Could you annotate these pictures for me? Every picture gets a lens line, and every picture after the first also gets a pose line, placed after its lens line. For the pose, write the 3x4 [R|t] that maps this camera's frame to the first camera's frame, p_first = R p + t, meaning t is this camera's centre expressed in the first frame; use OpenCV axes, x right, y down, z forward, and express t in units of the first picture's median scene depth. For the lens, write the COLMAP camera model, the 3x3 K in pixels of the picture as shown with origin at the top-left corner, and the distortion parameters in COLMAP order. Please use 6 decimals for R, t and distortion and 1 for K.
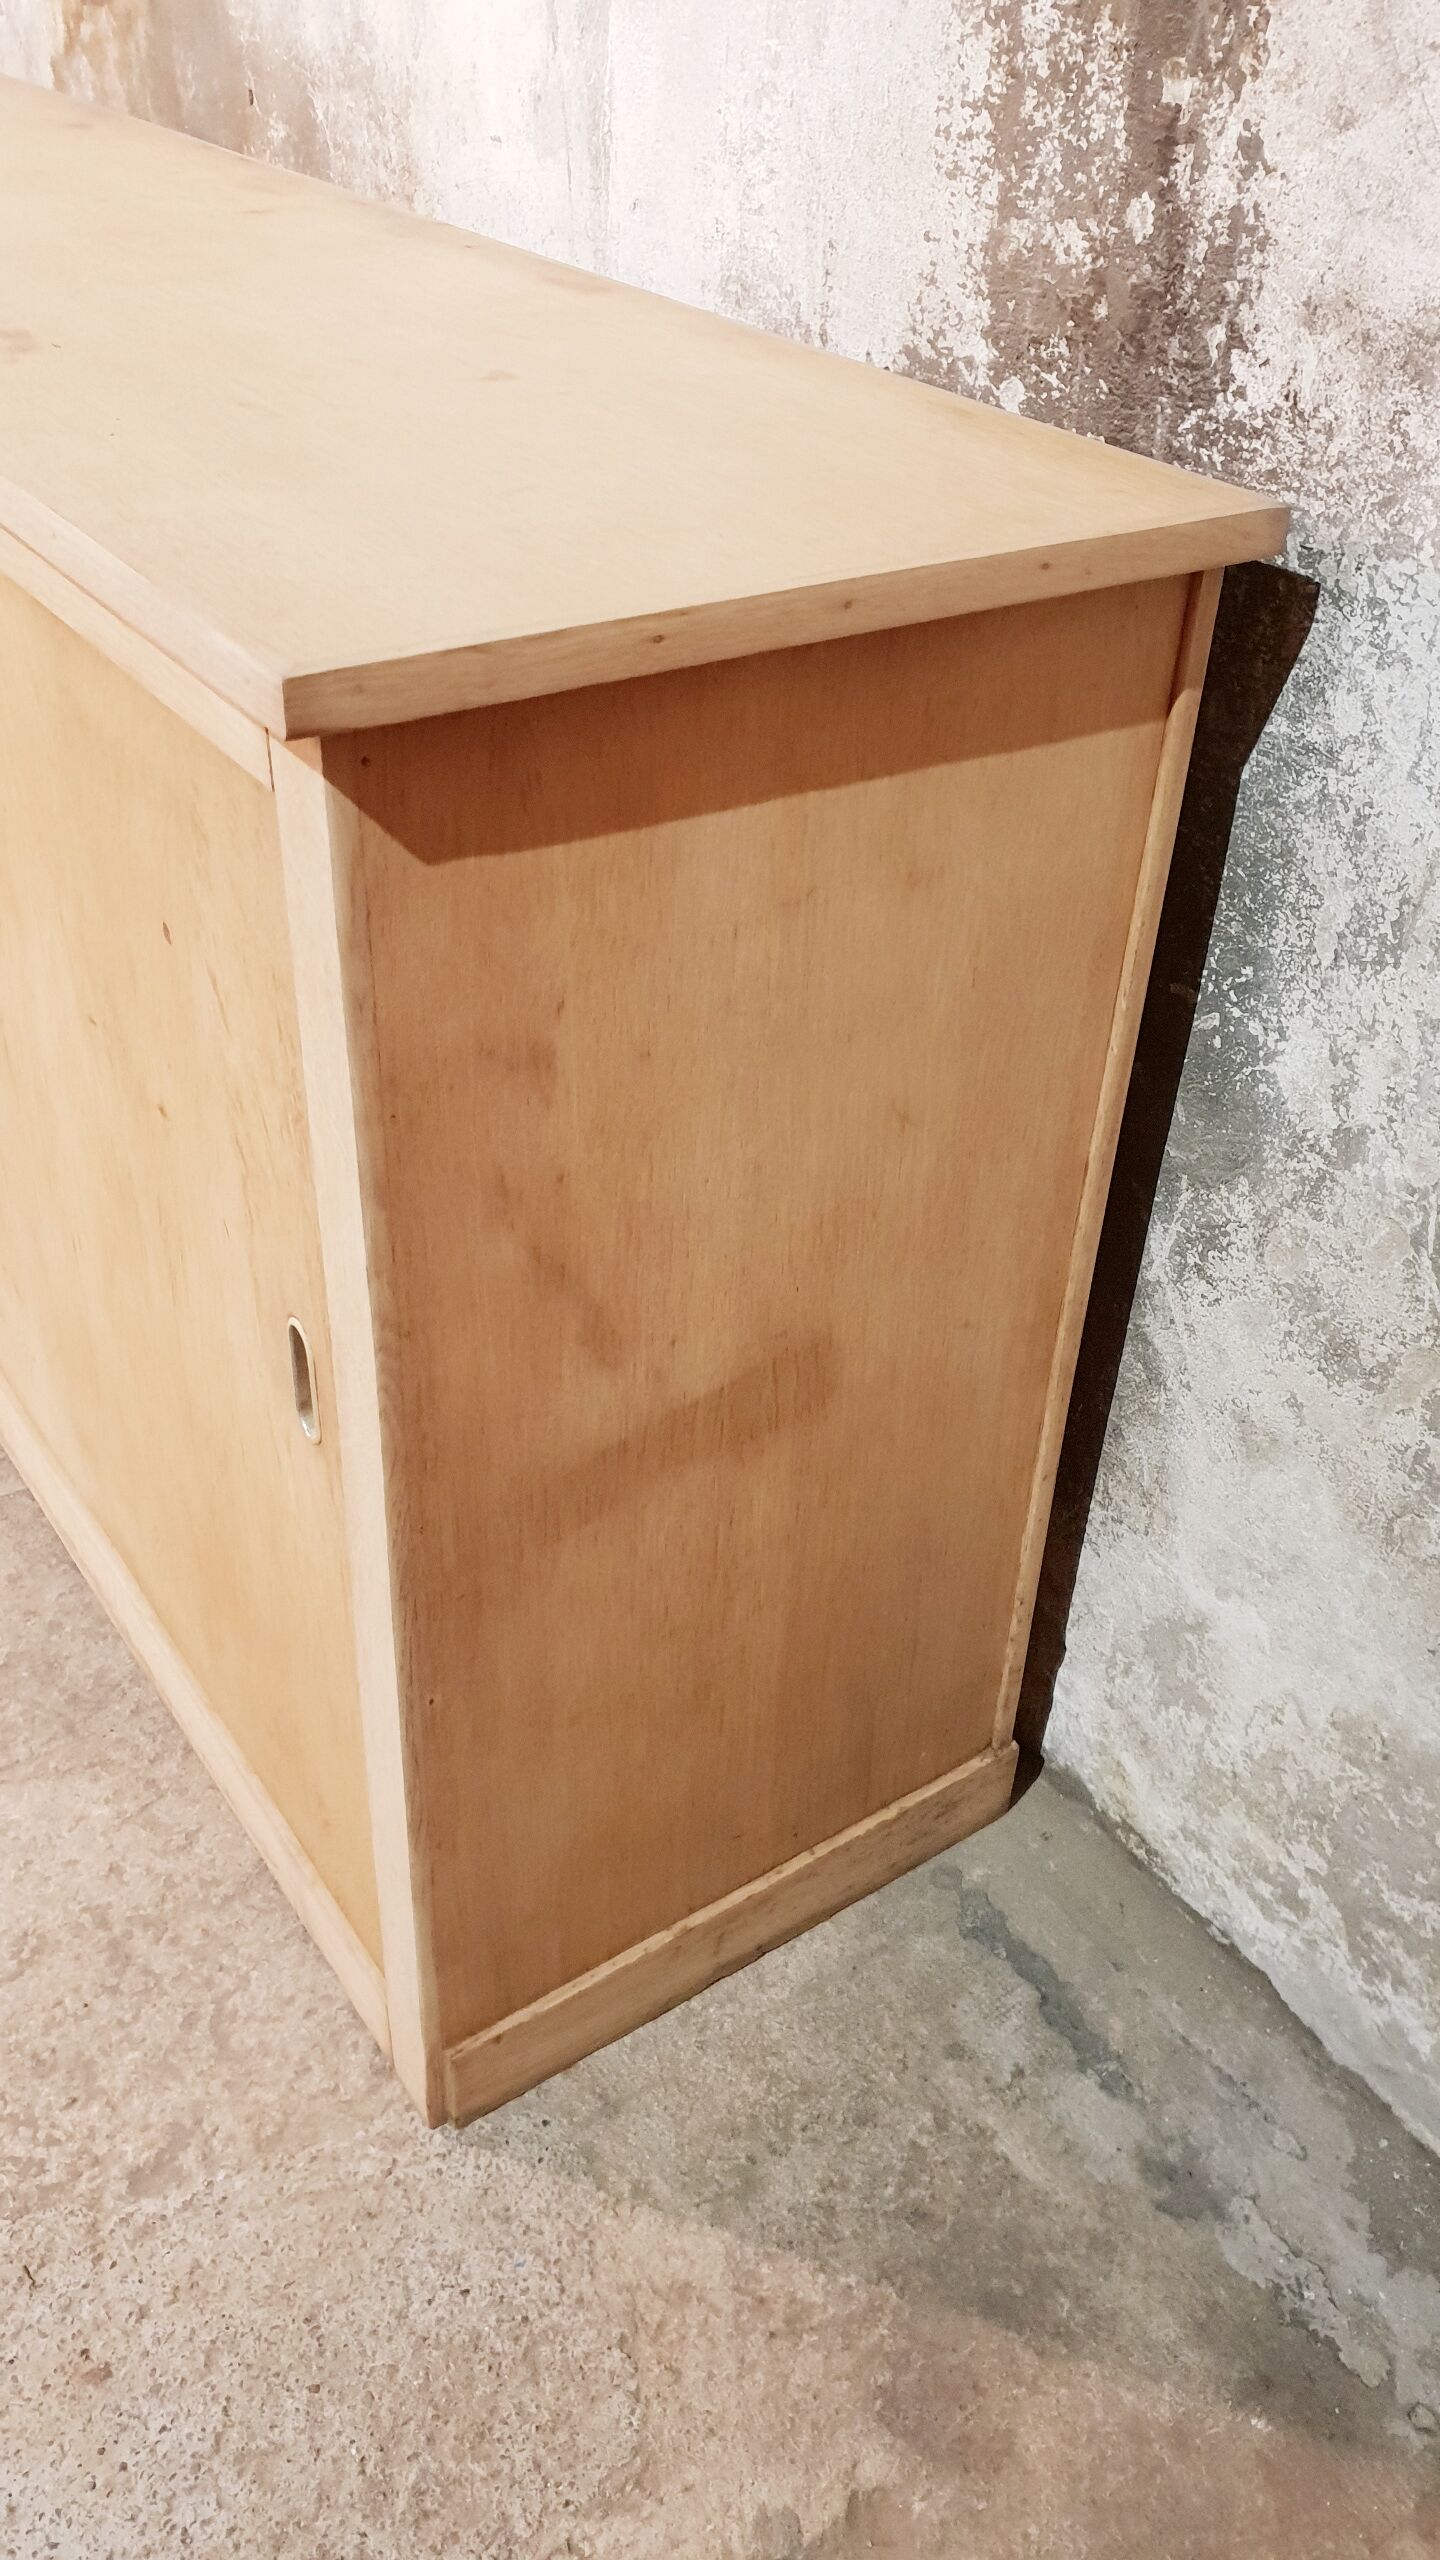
lens RADIAL K [[2003.0, 0, 773.1], [0, 2003.0, 1292.6], [0, 0, 1]] dist [-0.004681, 0.024242]
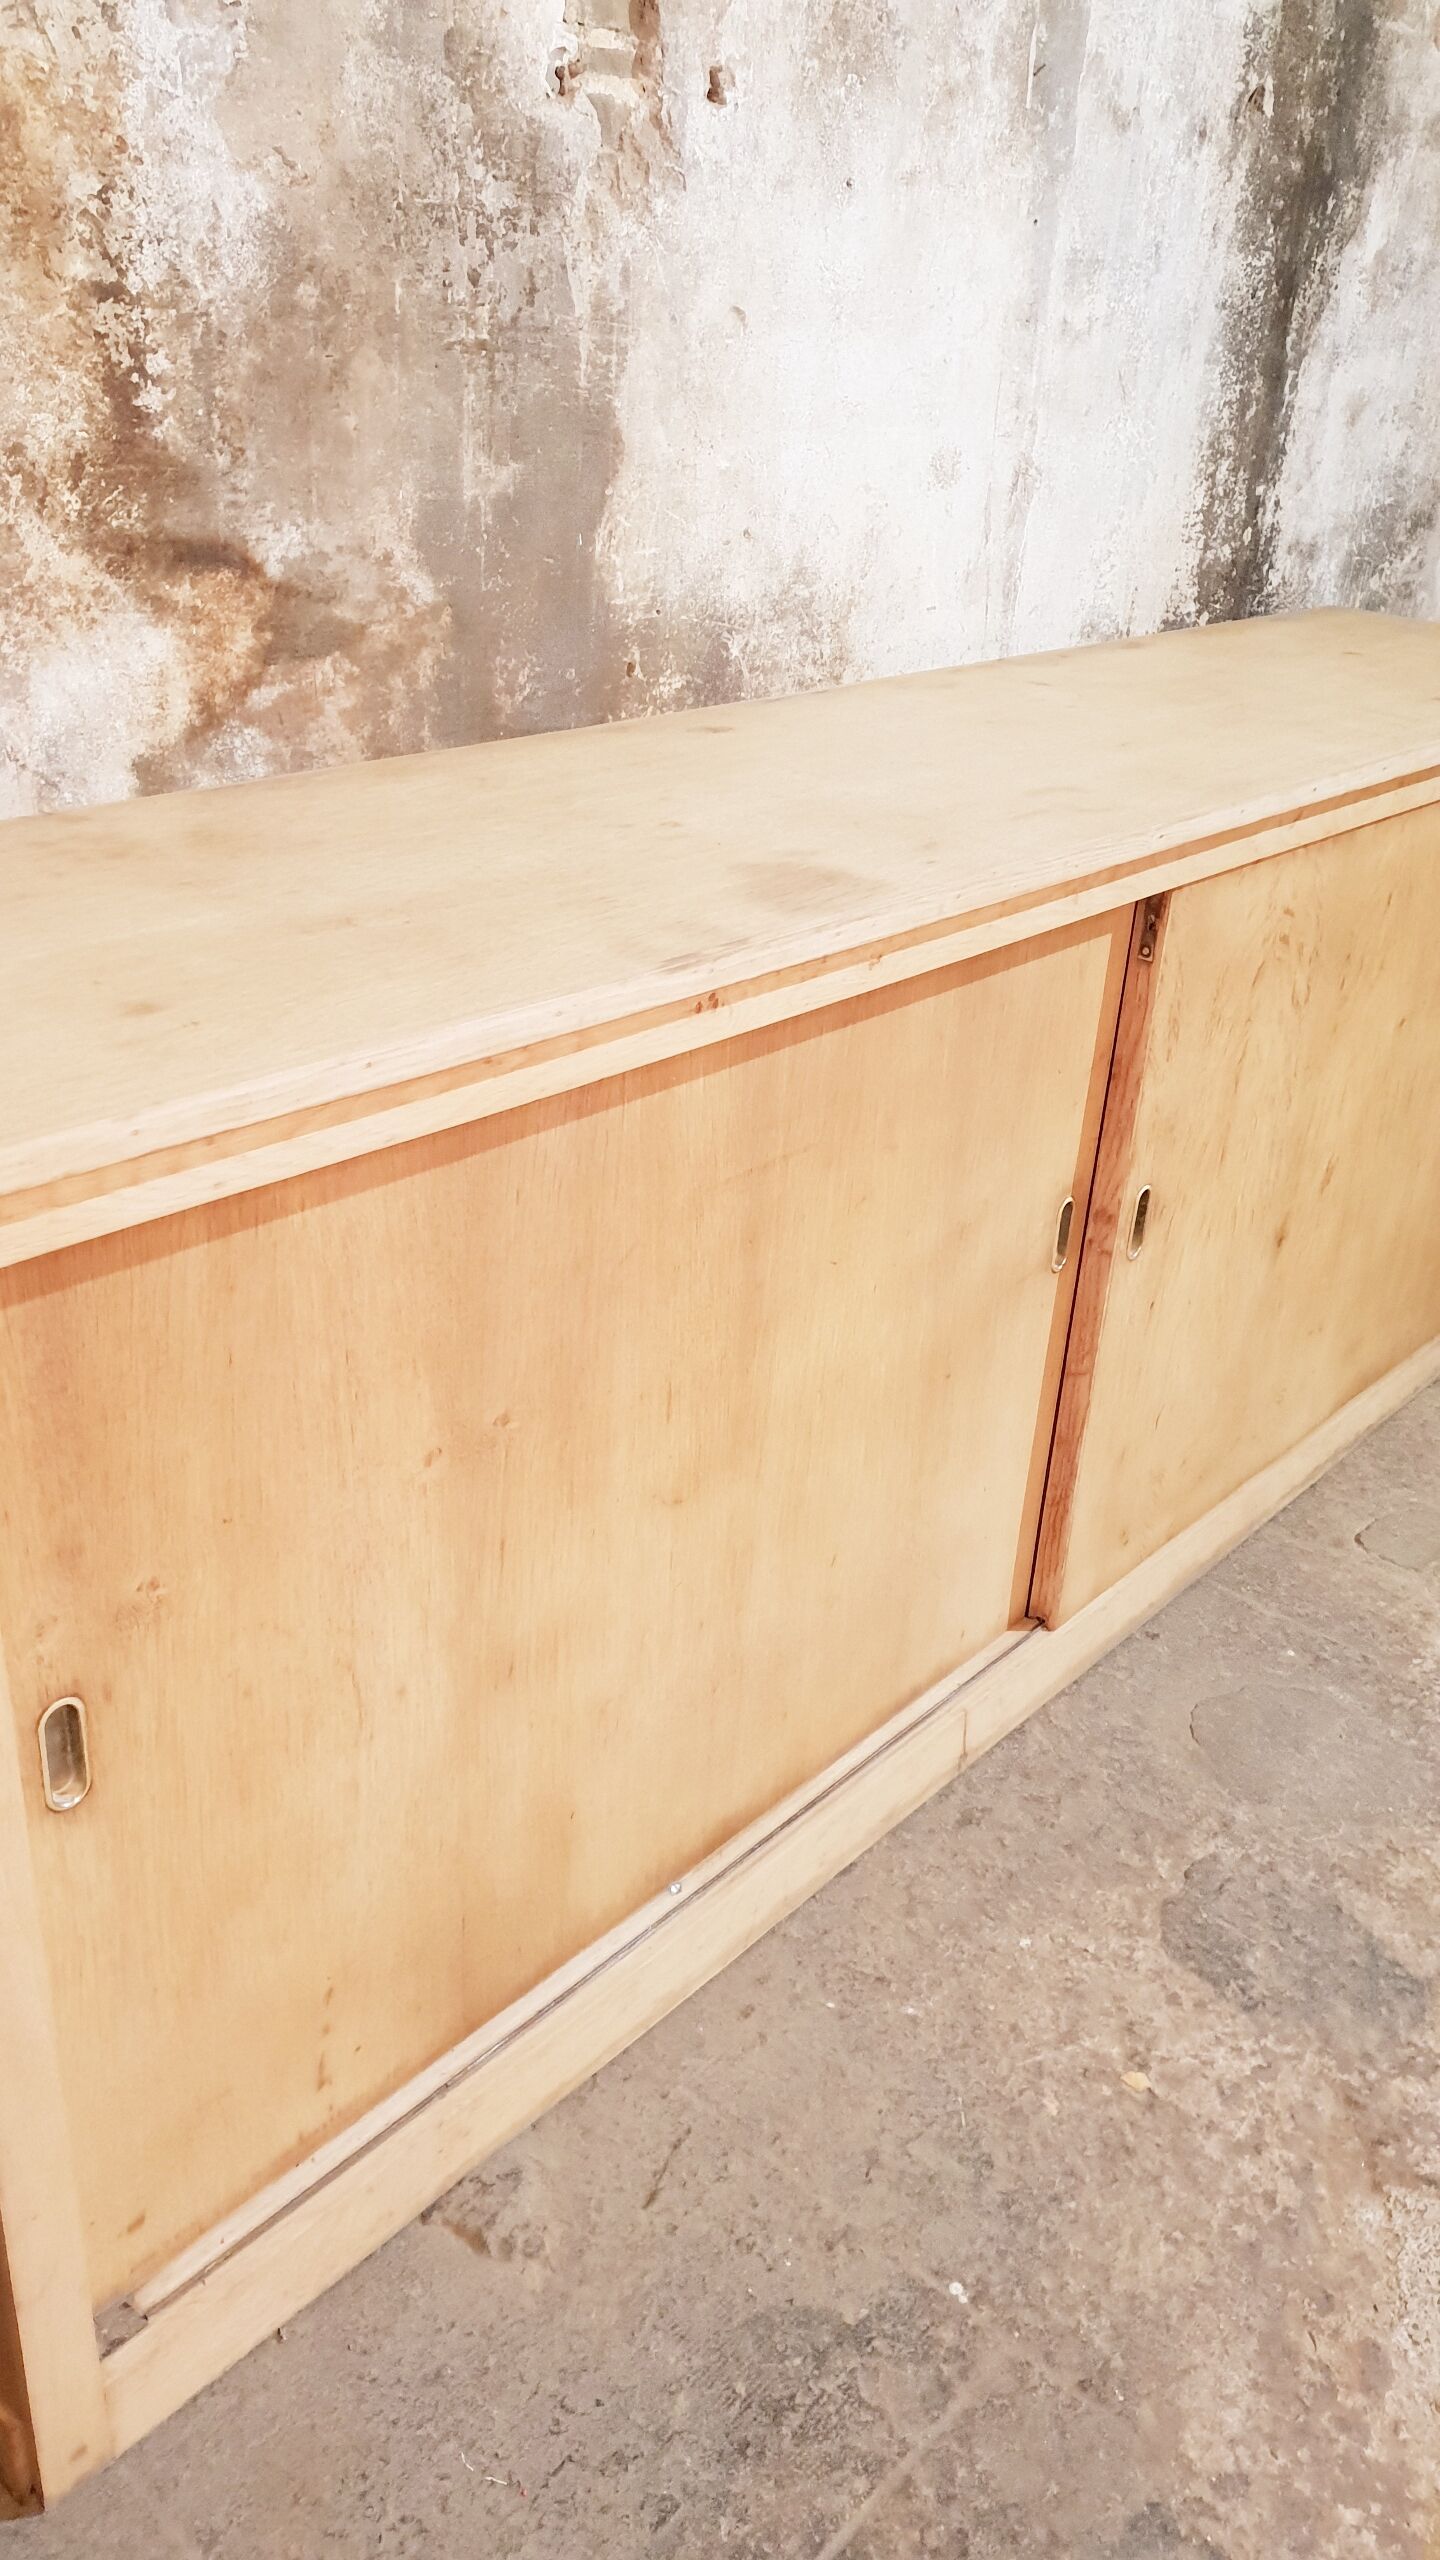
lens RADIAL K [[2003.0, 0, 740.4], [0, 2003.0, 1285.7], [0, 0, 1]] dist [-0.004681, 0.024242]
pose [[-0.225202, -0.500437, 0.835971, -2.238871], [0.510577, 0.670148, 0.538715, -1.557706], [-0.829816, 0.548147, 0.104593, 1.737326]]
